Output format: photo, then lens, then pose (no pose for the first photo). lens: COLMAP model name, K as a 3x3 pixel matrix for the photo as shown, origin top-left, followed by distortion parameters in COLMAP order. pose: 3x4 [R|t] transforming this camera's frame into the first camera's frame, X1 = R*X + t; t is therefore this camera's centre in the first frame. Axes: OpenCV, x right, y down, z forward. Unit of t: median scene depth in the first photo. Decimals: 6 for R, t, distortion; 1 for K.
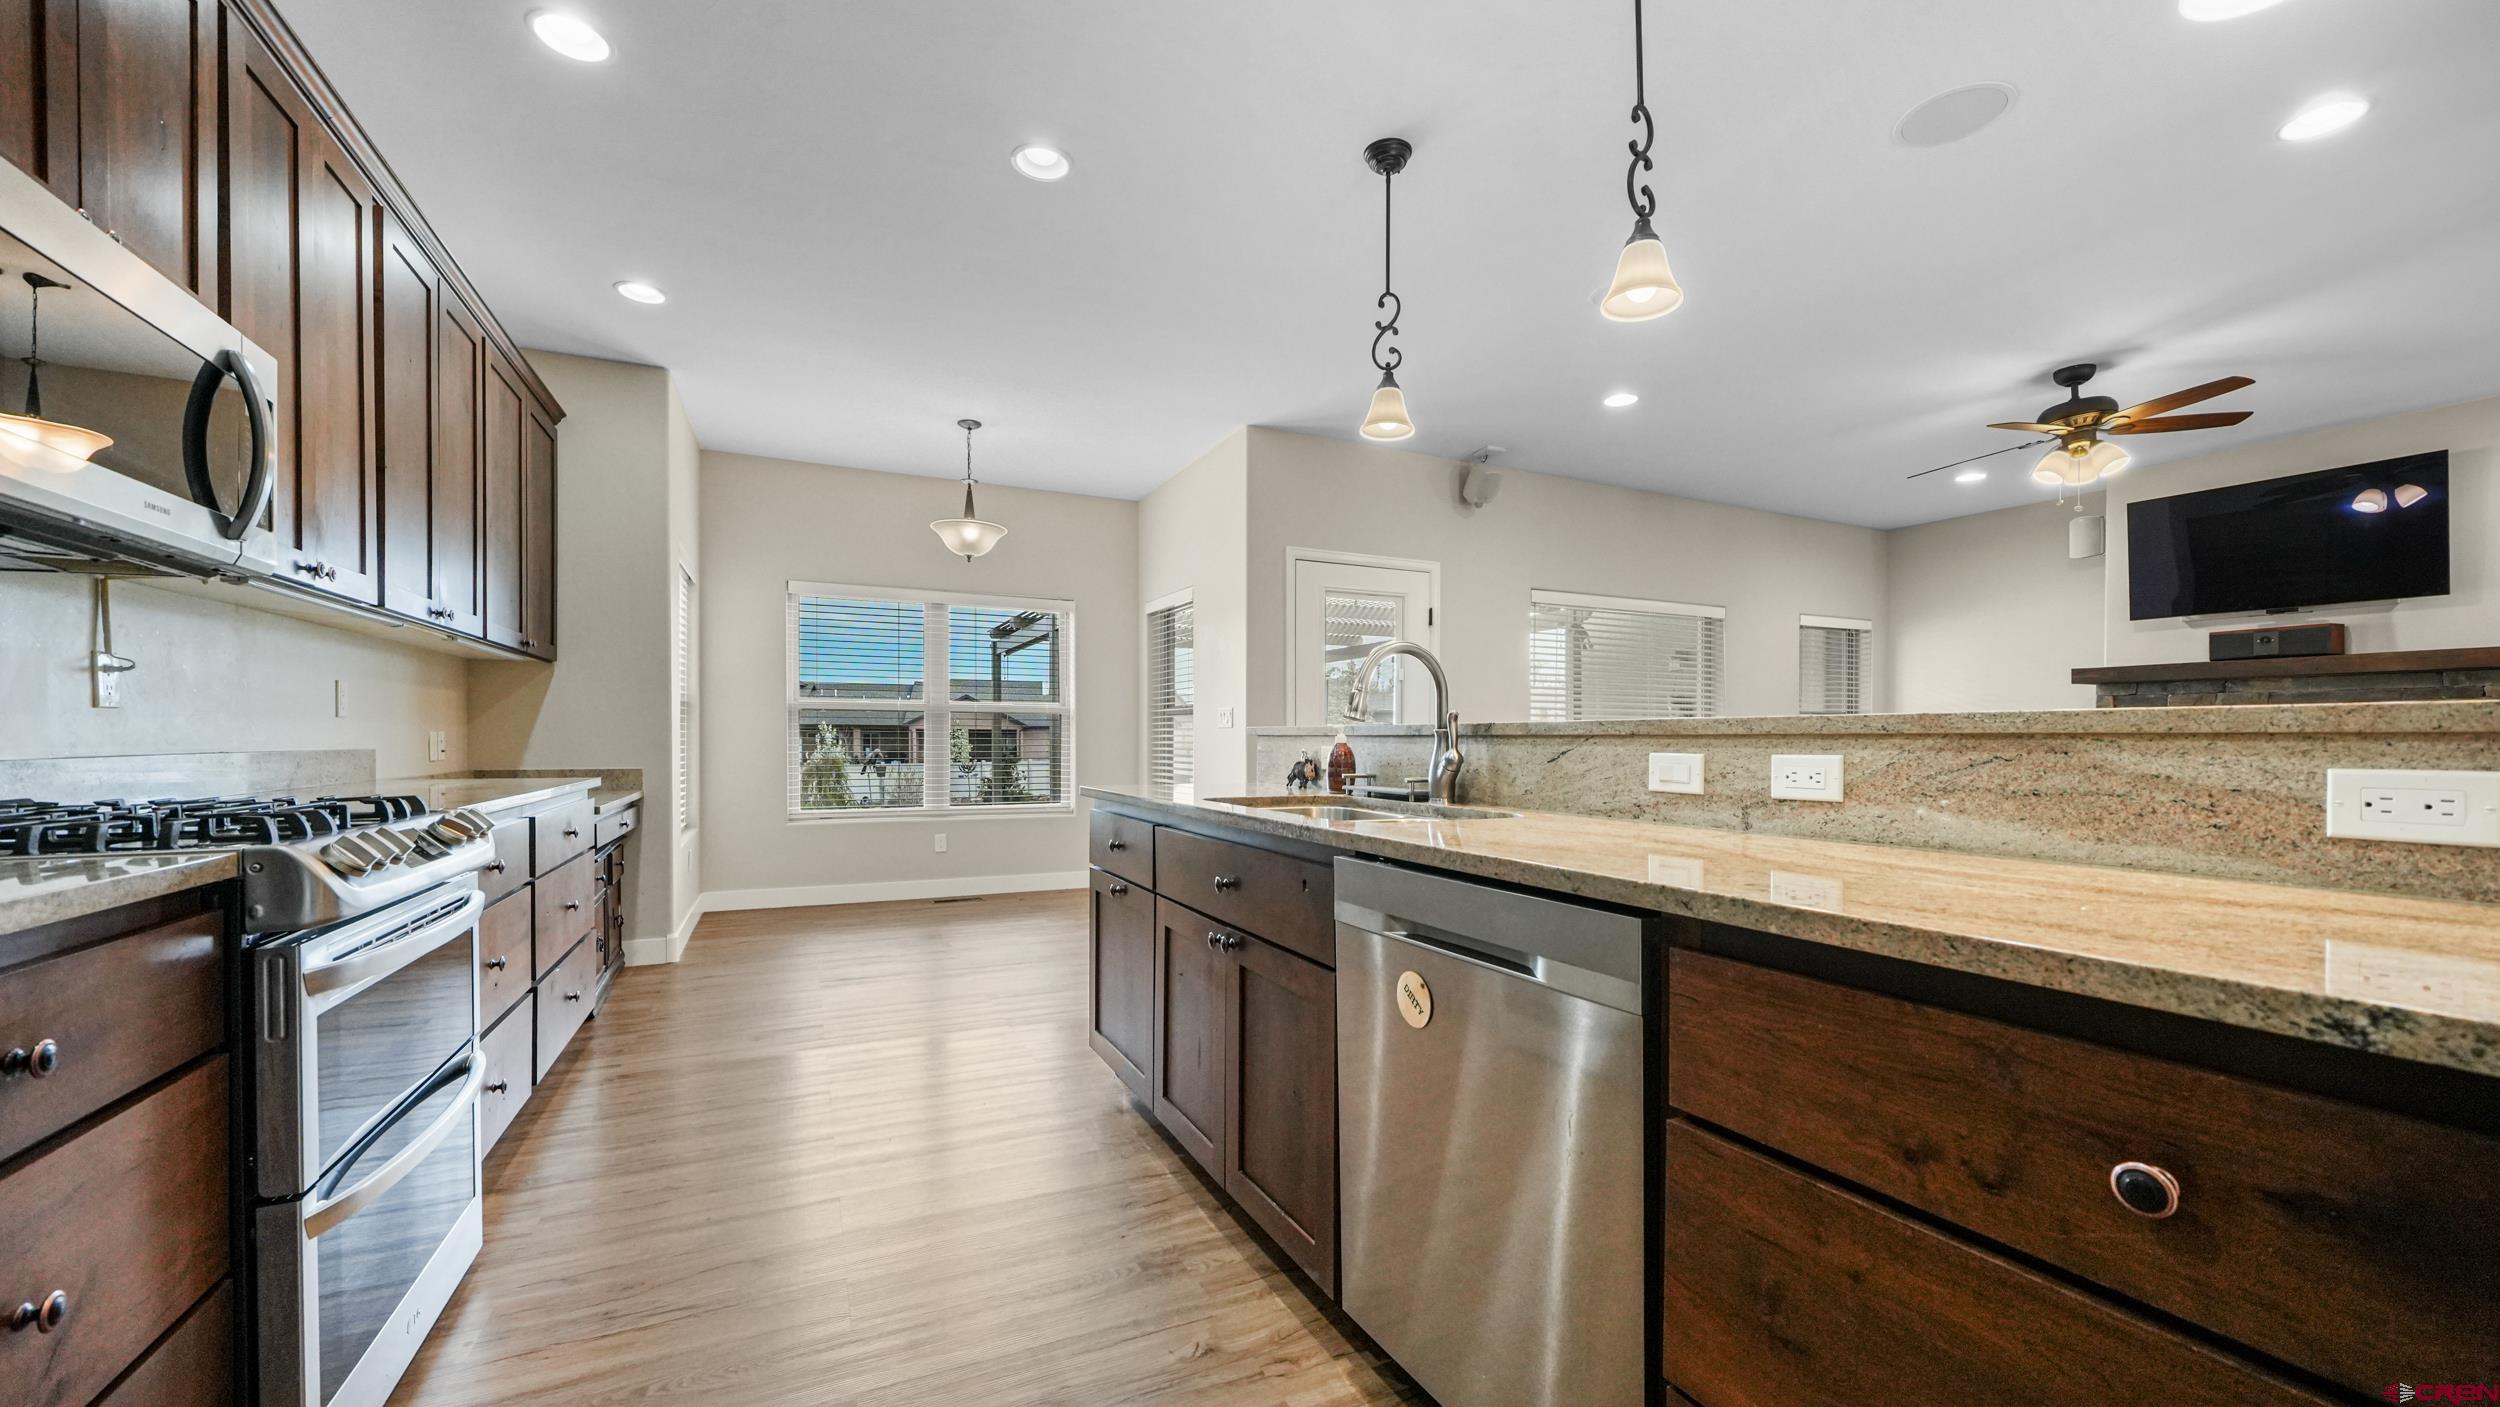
lens RADIAL K [[935.6, 0, 1248.4], [0, 935.6, 735.0], [0, 0, 1]] dist [-0.003813, -0.000004]
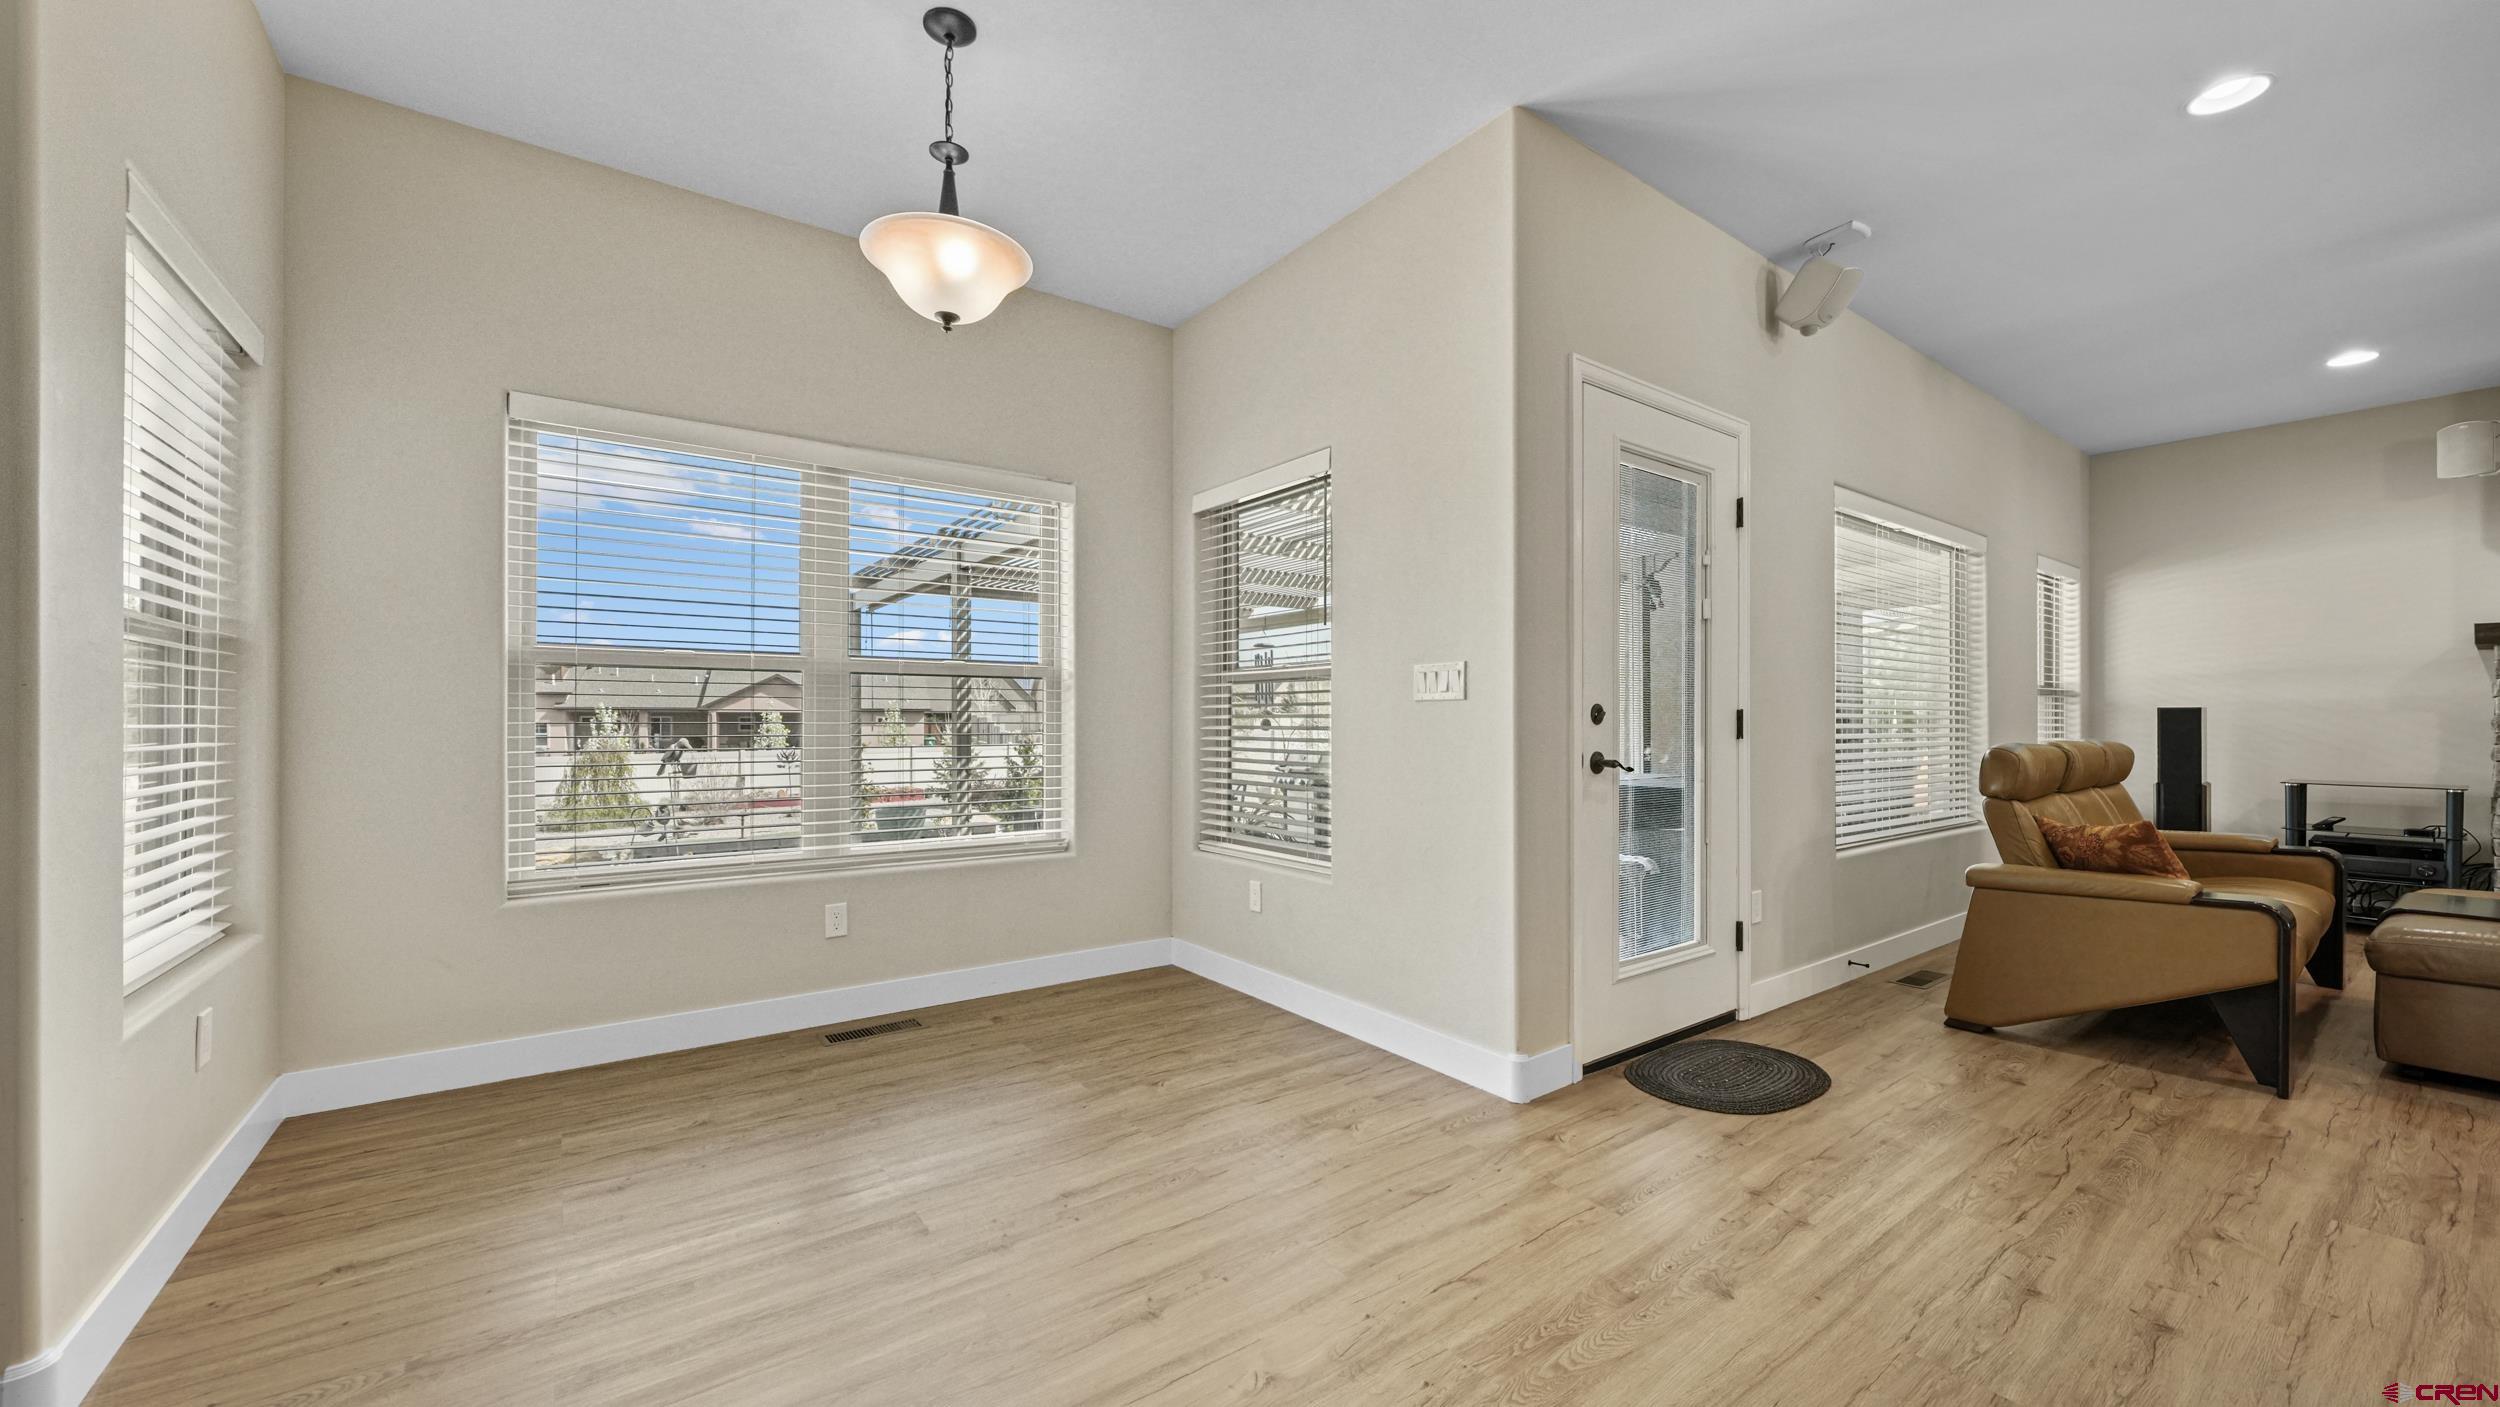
lens RADIAL K [[935.6, 0, 1235.7], [0, 935.6, 720.8], [0, 0, 1]] dist [-0.003813, -0.000004]
pose [[0.985665, -0.000061, 0.168717, -0.120566], [0.000119, 1.000000, -0.000335, 0.001706], [-0.168717, 0.000351, 0.985664, 0.271681]]
